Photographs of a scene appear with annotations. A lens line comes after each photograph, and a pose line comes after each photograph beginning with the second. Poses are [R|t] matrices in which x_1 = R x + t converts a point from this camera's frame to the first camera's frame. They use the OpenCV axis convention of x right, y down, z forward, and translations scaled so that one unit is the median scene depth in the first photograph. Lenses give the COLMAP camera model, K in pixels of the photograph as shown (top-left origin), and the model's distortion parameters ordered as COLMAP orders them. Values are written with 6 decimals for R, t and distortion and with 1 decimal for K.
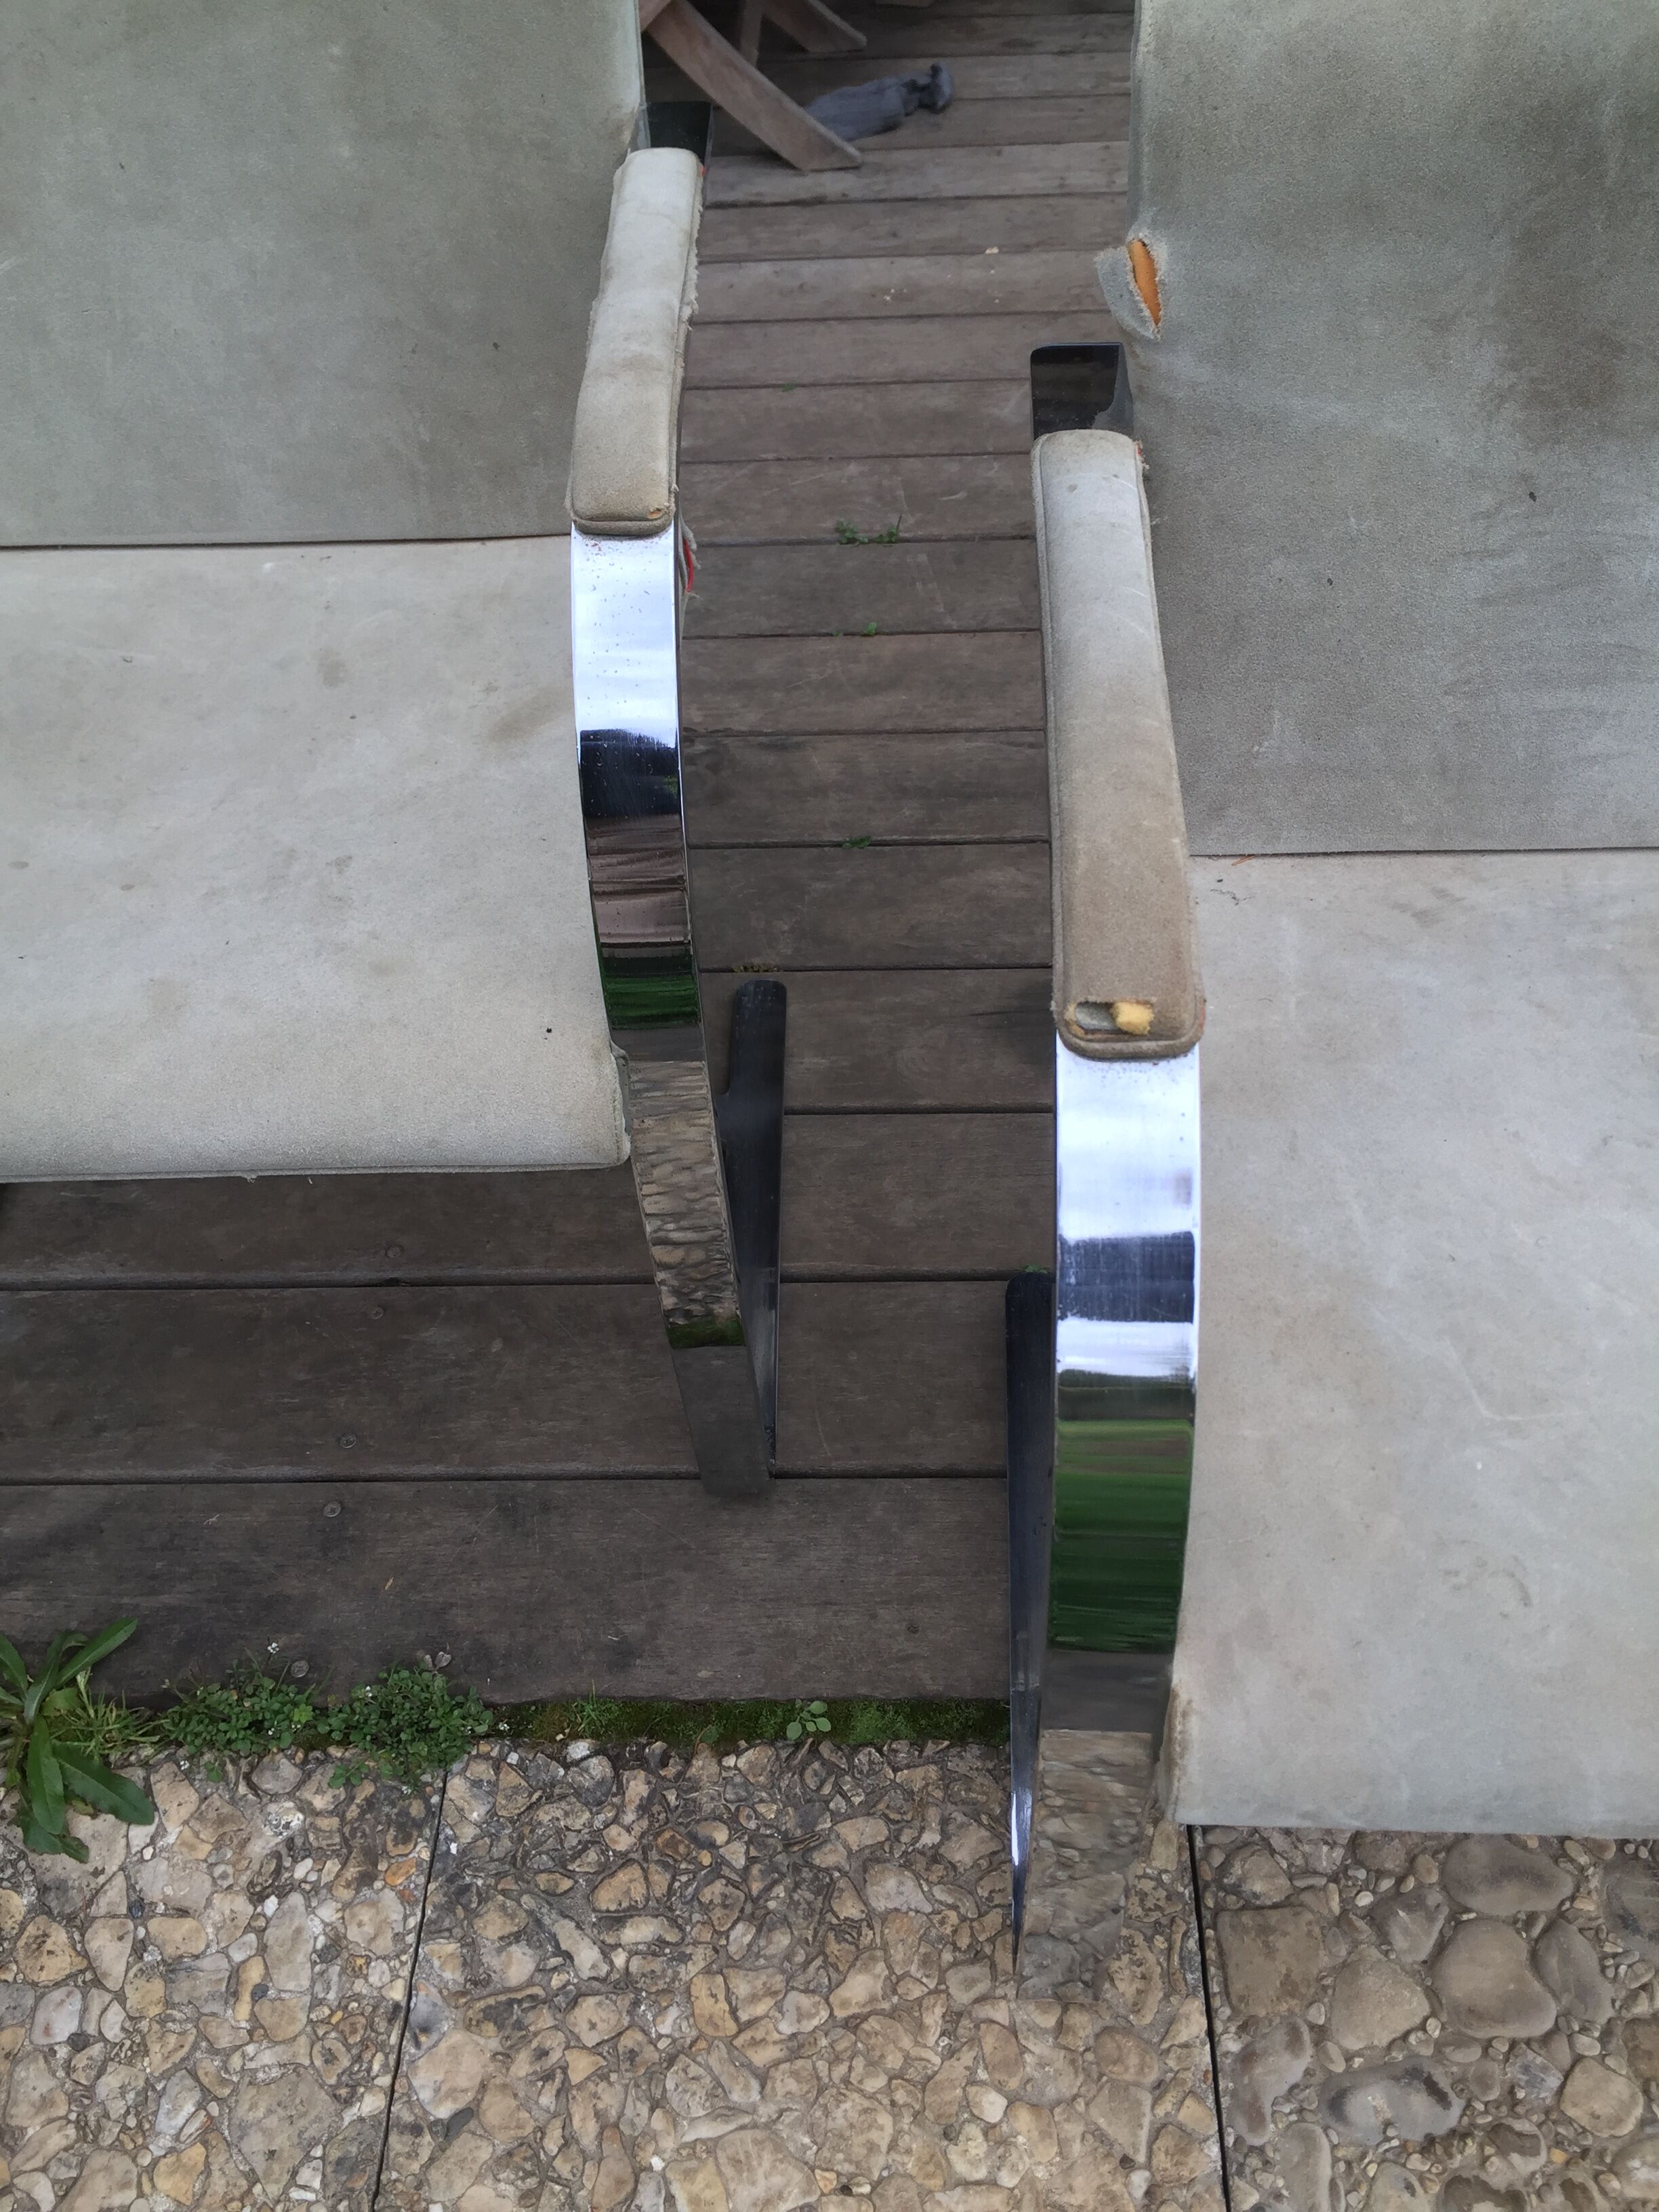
lens RADIAL K [[1917.5, 0, 829.5], [0, 1917.5, 1106.0], [0, 0, 1]] dist [0.064184, -0.088509]
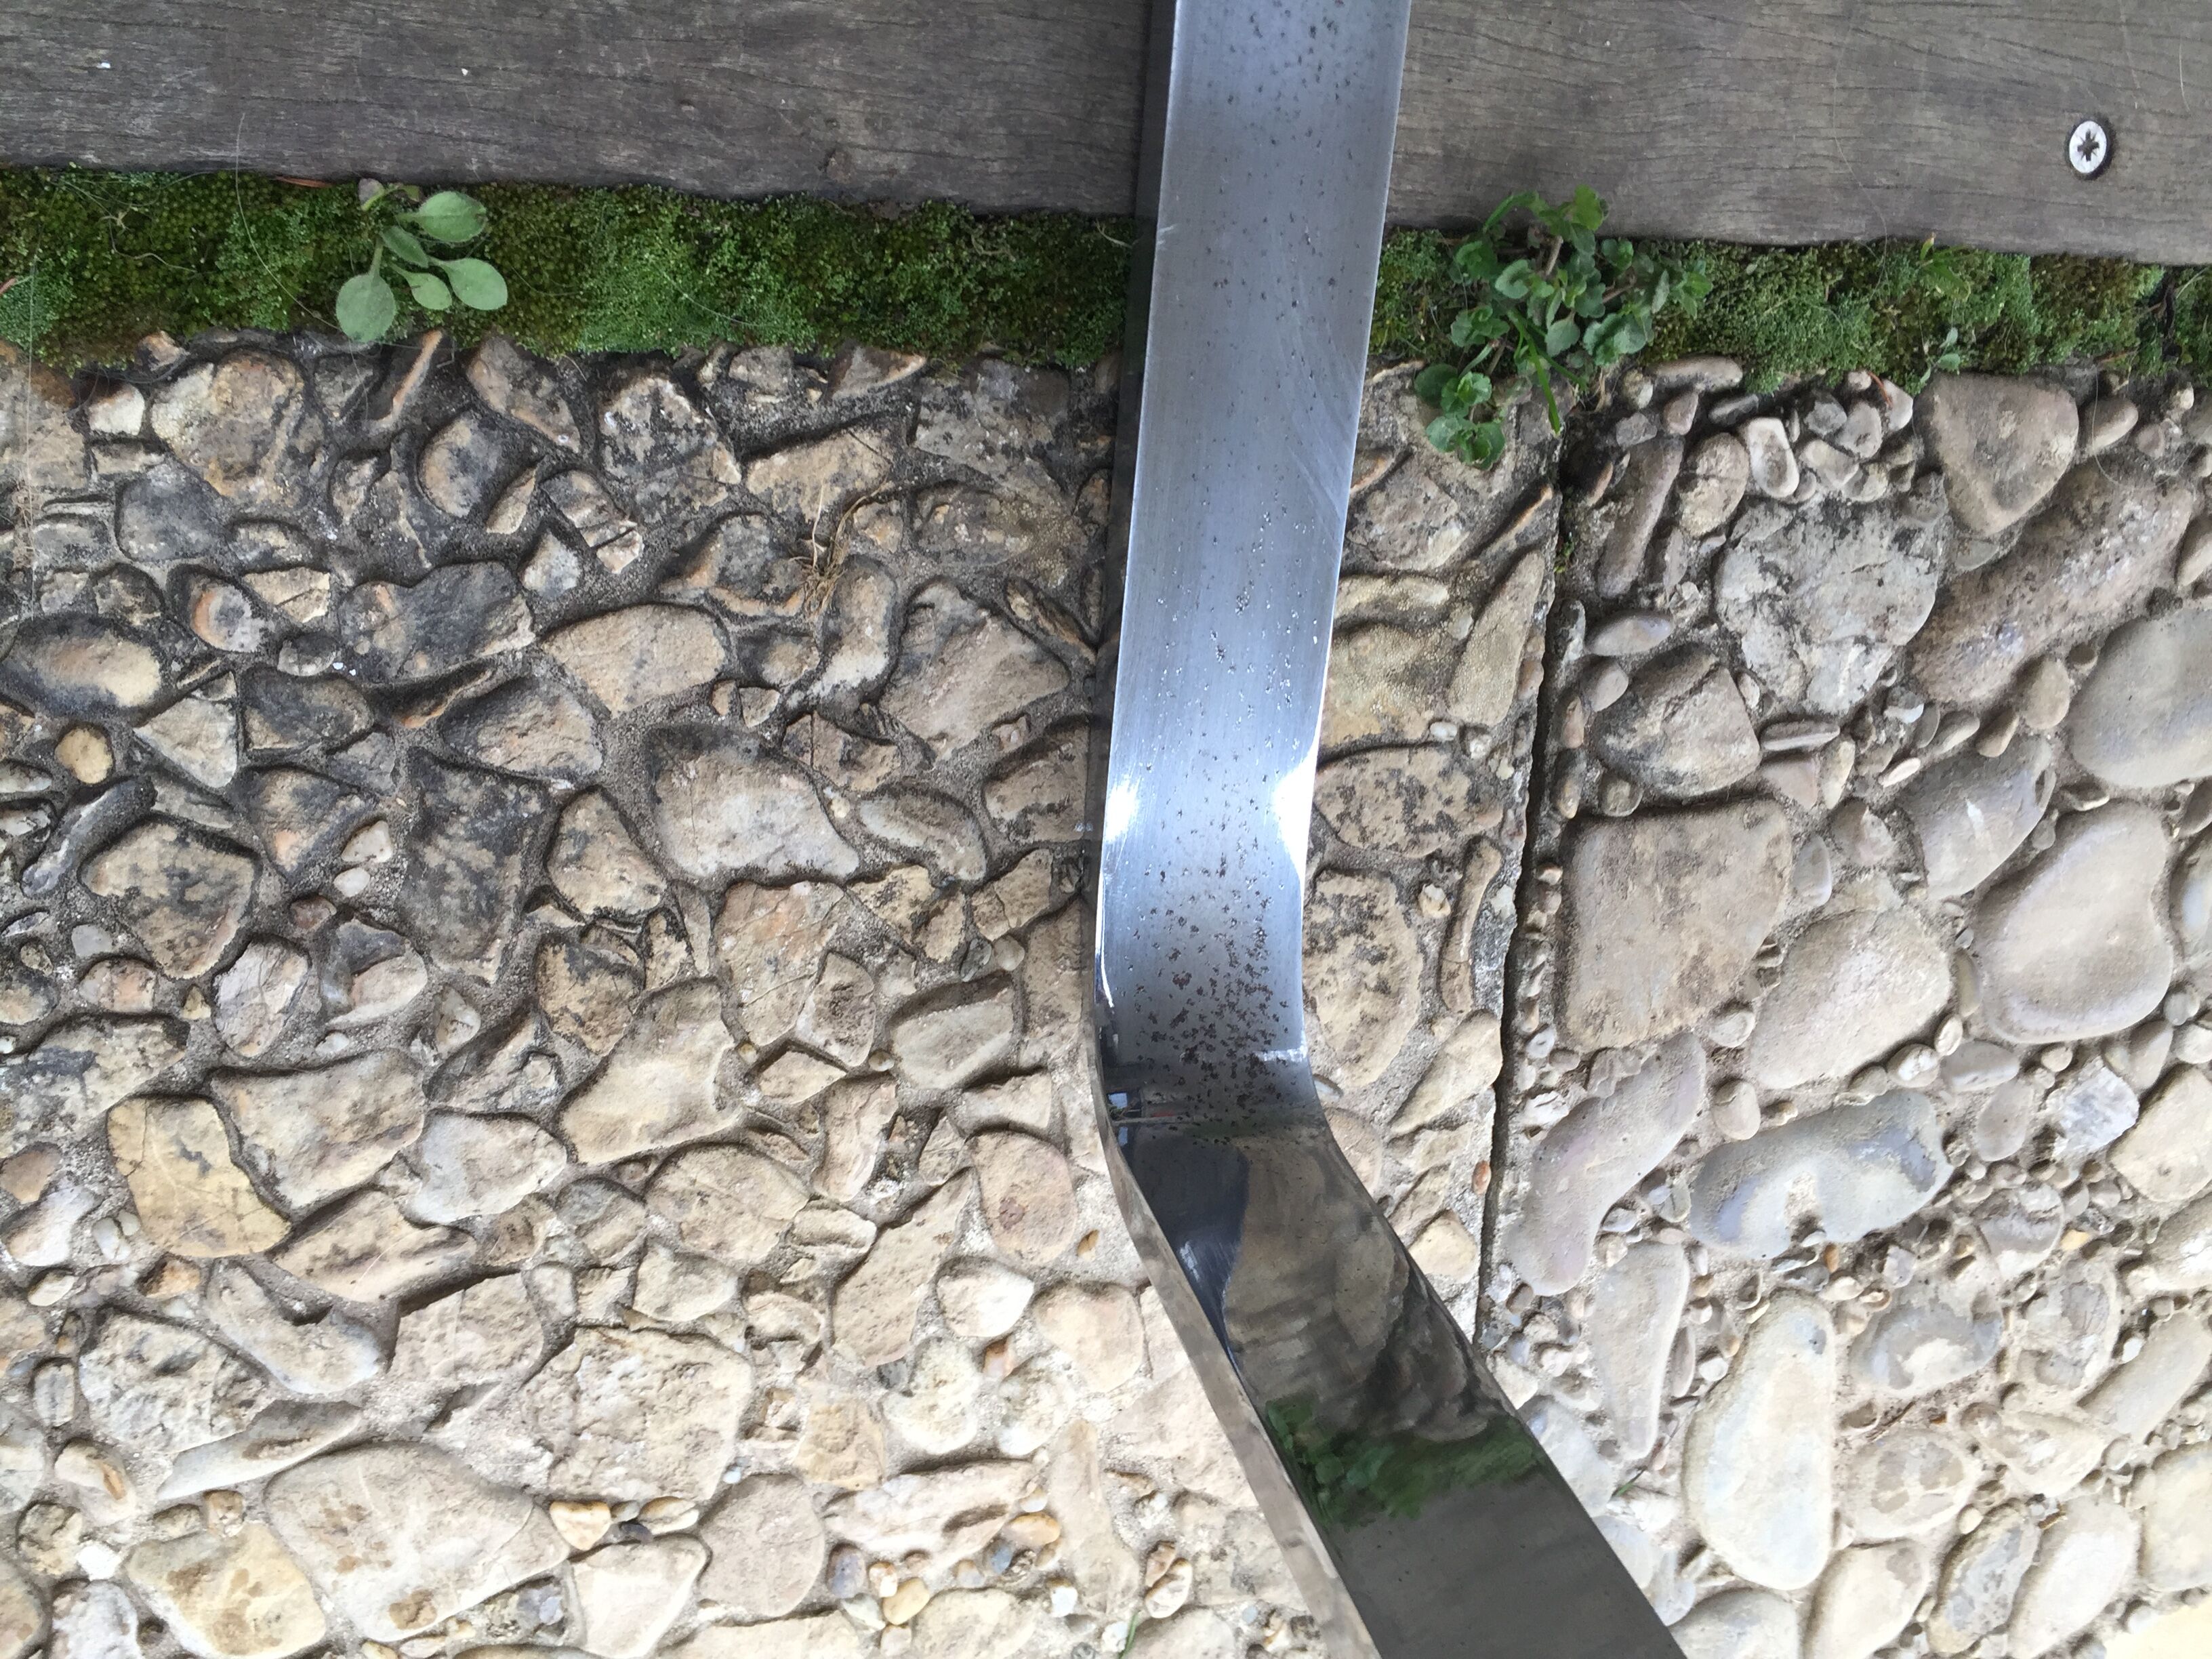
lens RADIAL K [[1917.5, 0, 1106.0], [0, 1917.5, 829.5], [0, 0, 1]] dist [0.064184, -0.088509]
pose [[0.937039, -0.088050, 0.337942, -0.020834], [-0.244081, 0.526966, 0.814083, 0.124363], [-0.249764, -0.845313, 0.472297, 0.842844]]
